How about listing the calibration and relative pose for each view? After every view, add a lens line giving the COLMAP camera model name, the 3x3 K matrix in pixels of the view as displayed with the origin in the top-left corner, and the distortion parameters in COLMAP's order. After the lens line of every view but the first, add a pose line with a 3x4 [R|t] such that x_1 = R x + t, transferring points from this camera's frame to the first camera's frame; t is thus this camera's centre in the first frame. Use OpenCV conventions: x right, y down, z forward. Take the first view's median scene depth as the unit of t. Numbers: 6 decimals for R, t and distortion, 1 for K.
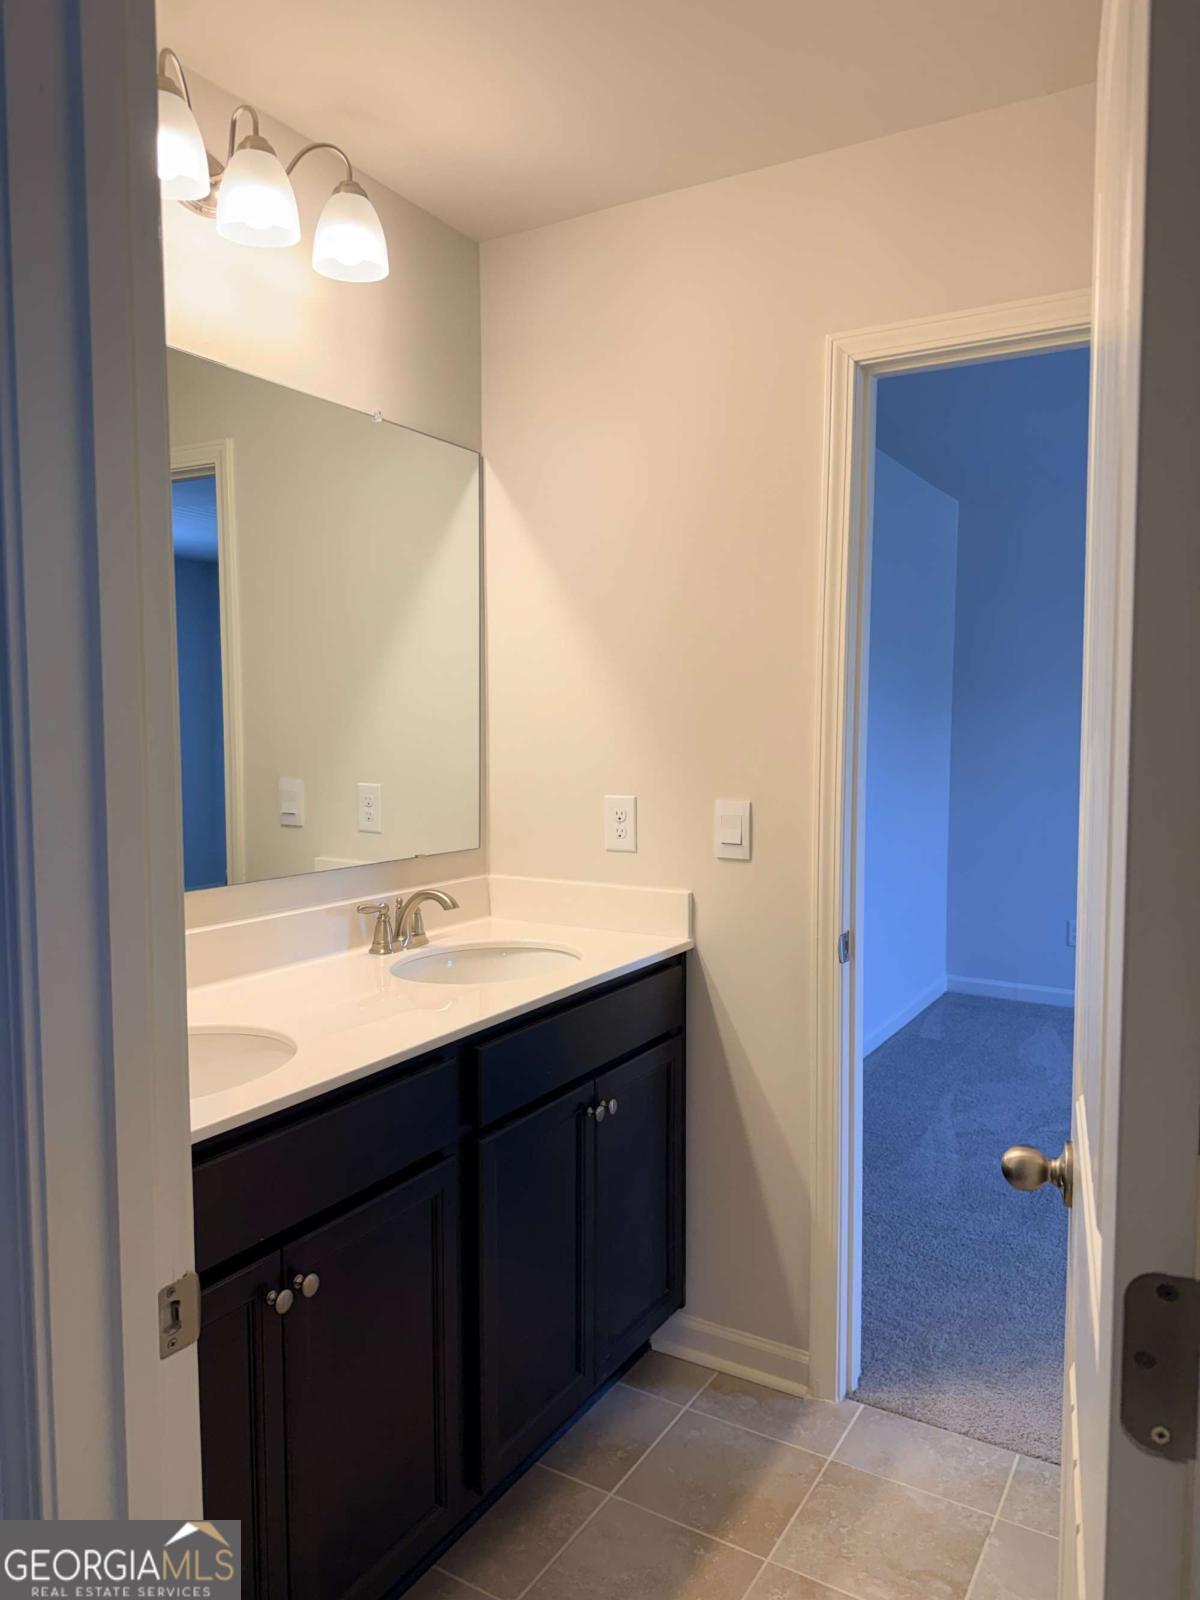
lens RADIAL K [[1120.7, 0, 593.7], [0, 1120.7, 803.2], [0, 0, 1]] dist [0.155400, -0.191220]
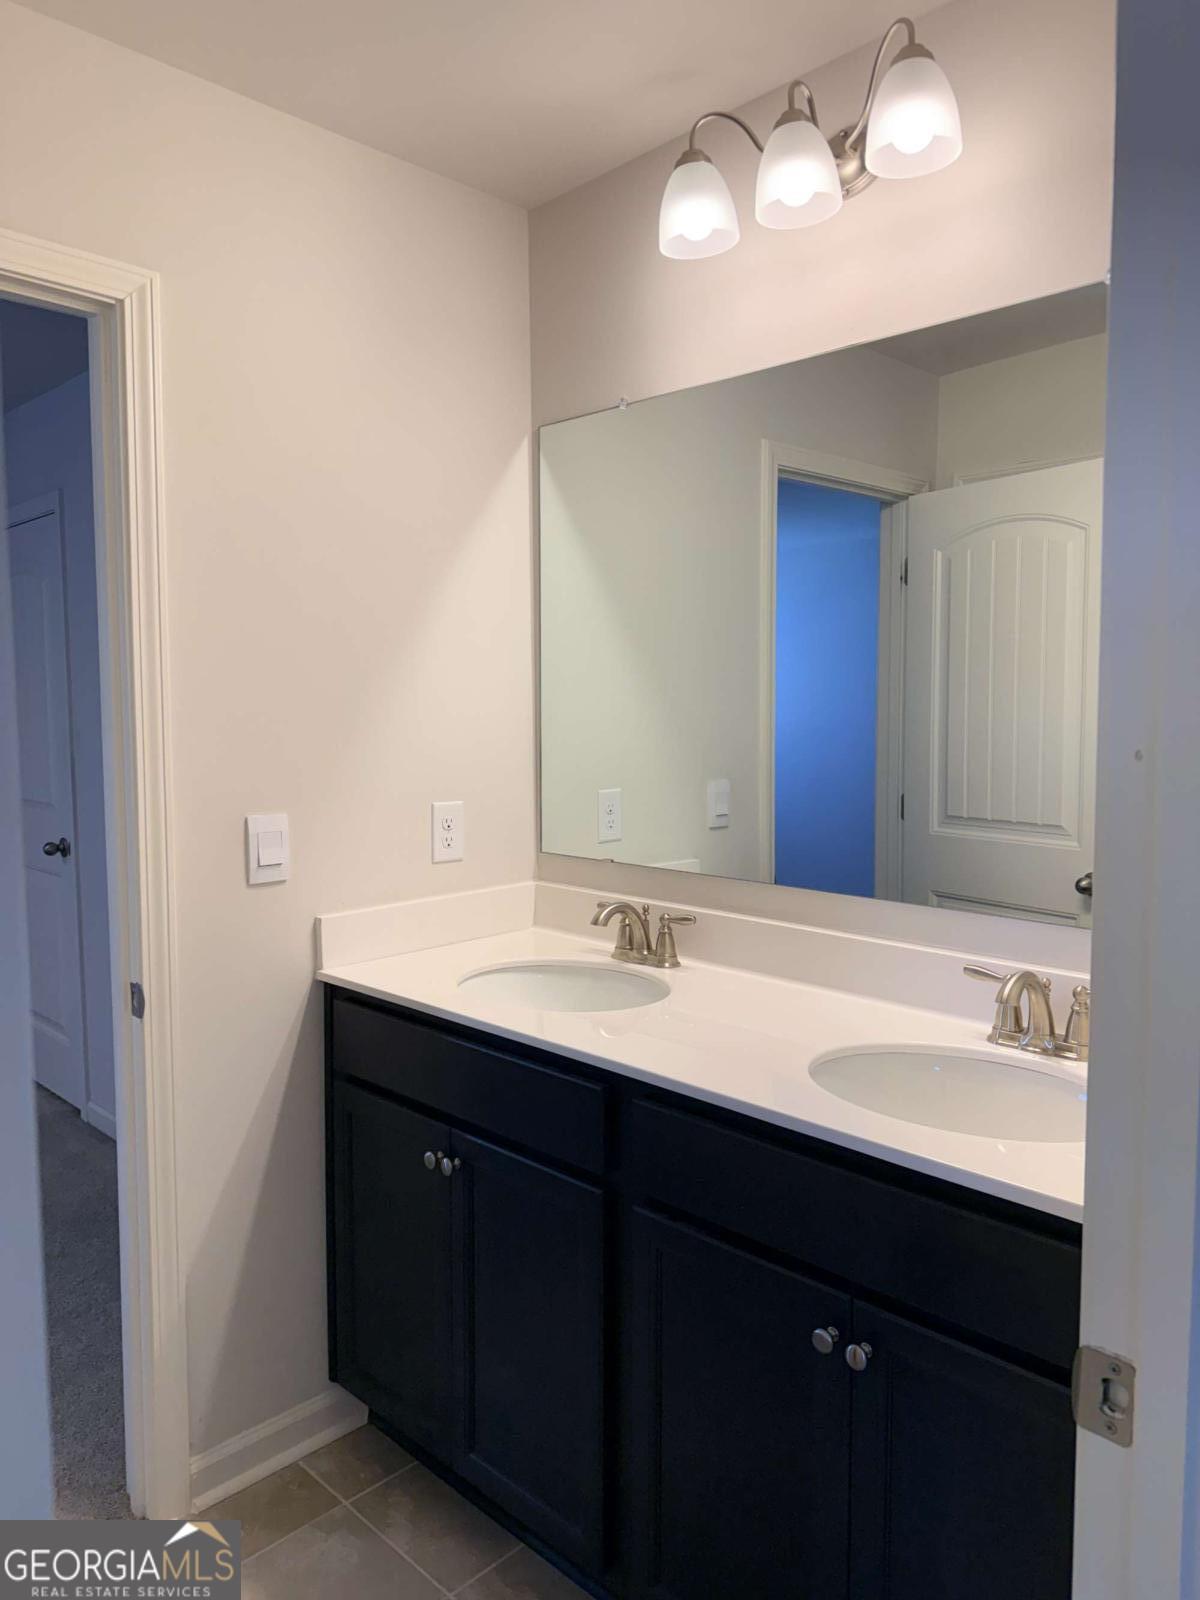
lens RADIAL K [[1120.7, 0, 593.7], [0, 1120.7, 803.2], [0, 0, 1]] dist [0.155400, -0.191220]
pose [[-0.248435, 0.075658, -0.965689, 0.734892], [-0.067785, 0.993143, 0.095247, -0.090948], [0.966274, 0.089122, -0.241603, 1.157579]]
